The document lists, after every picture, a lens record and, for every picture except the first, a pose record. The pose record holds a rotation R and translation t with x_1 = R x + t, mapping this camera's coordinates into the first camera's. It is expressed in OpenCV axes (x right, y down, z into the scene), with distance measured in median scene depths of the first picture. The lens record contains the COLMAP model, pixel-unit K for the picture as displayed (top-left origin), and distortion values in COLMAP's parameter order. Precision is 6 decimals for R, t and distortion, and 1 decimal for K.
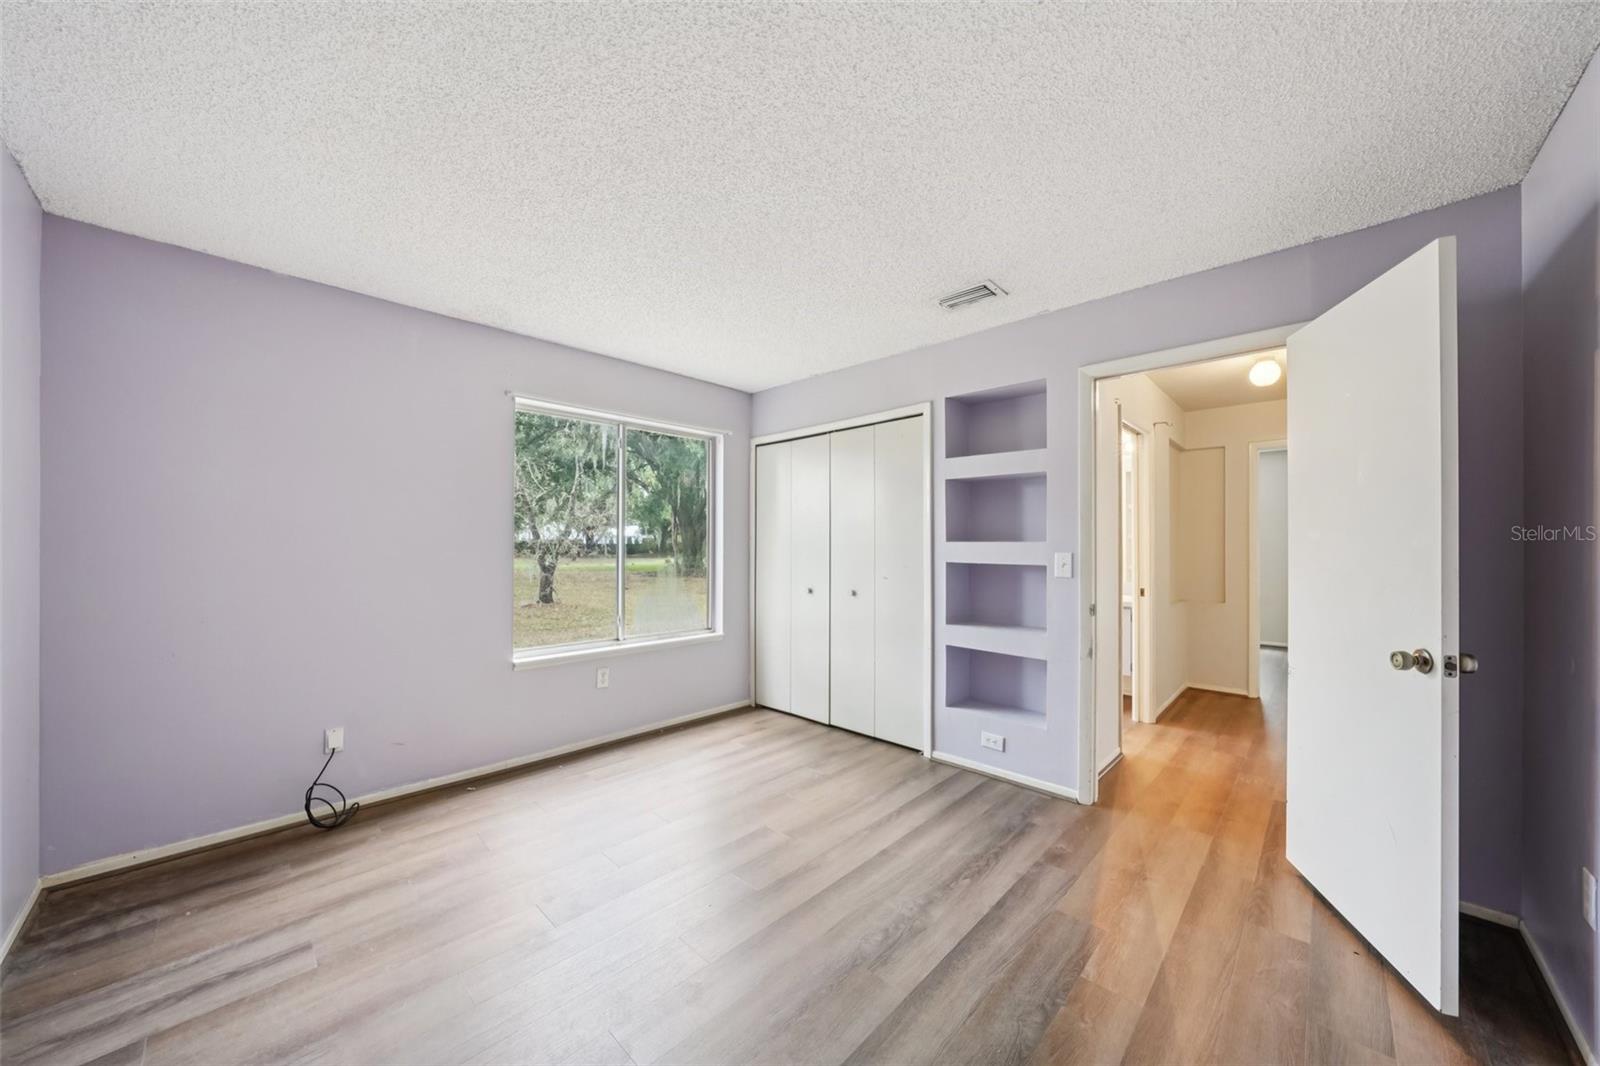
lens RADIAL K [[587.4, 0, 791.6], [0, 587.4, 539.5], [0, 0, 1]] dist [-0.010213, 0.000579]
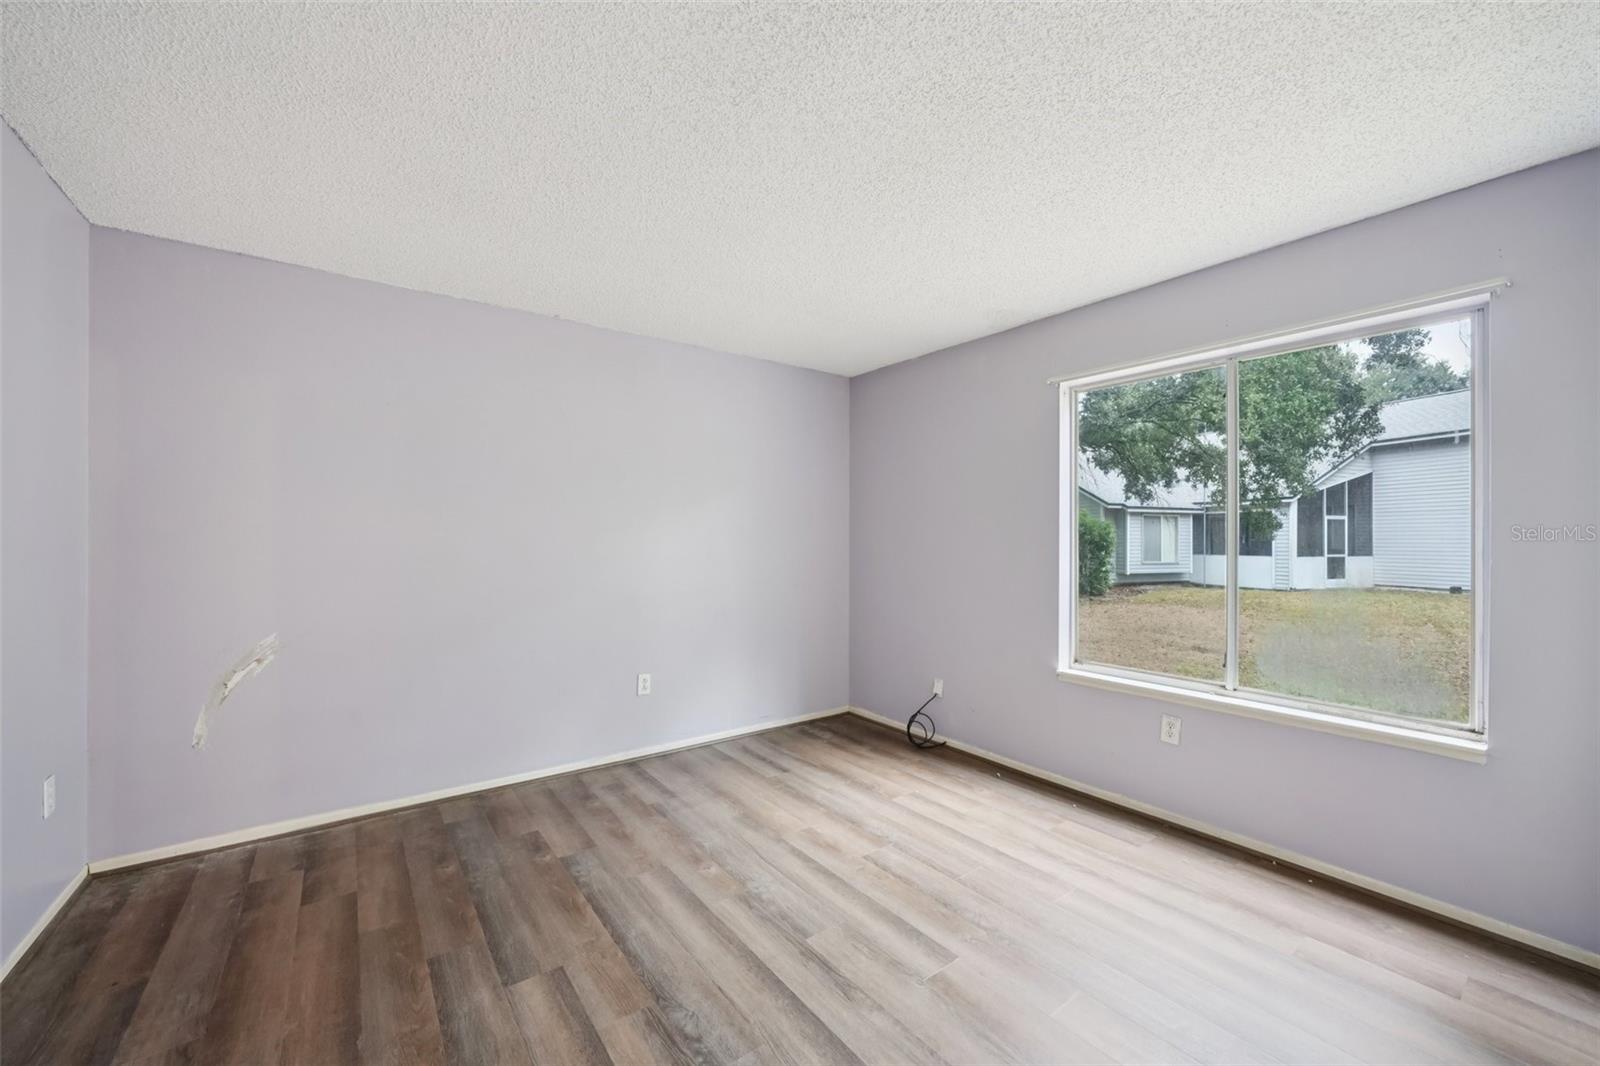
lens RADIAL K [[627.7, 0, 785.9], [0, 627.7, 532.3], [0, 0, 1]] dist [-0.003106, 0.000576]
pose [[-0.193962, -0.013164, -0.980921, 0.816956], [0.005135, 0.999883, -0.014434, 0.005959], [0.980996, -0.007836, -0.193871, 1.084485]]
